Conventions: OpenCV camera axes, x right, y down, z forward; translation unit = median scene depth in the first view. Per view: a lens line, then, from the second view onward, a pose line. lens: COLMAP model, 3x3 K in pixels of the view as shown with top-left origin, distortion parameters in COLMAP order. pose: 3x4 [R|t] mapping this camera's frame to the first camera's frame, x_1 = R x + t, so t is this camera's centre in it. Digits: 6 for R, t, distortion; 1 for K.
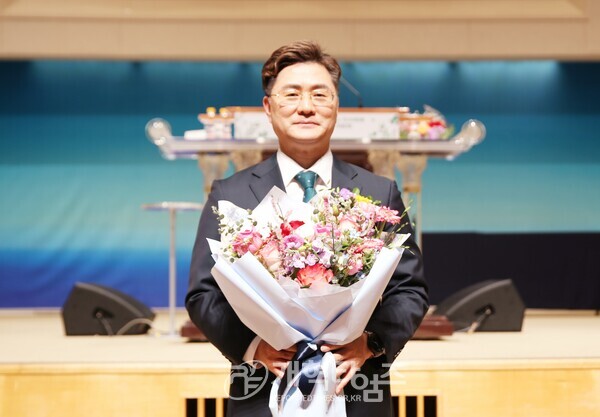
lens RADIAL K [[907.0, 0, 300.0], [0, 907.0, 208.5], [0, 0, 1]] dist [0.328404, 0.003889]
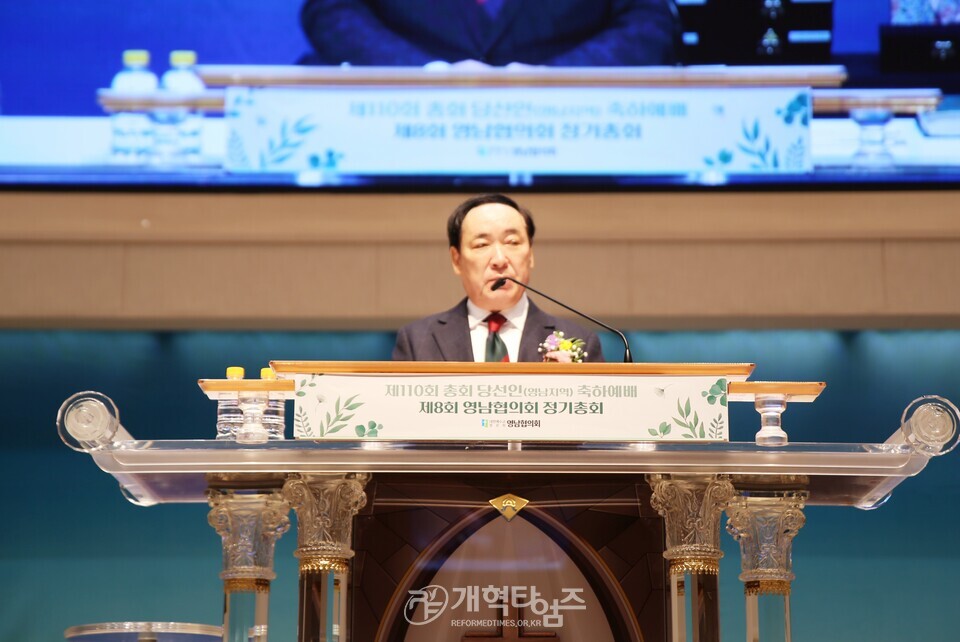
lens RADIAL K [[1903.0, 0, 482.7], [0, 1903.0, 306.0], [0, 0, 1]] dist [0.142509, 0.083507]
pose [[0.999728, -0.001773, -0.023275, 0.024573], [-0.002526, 0.983040, -0.183376, 0.012280], [0.023206, 0.183385, 0.982767, 0.211827]]
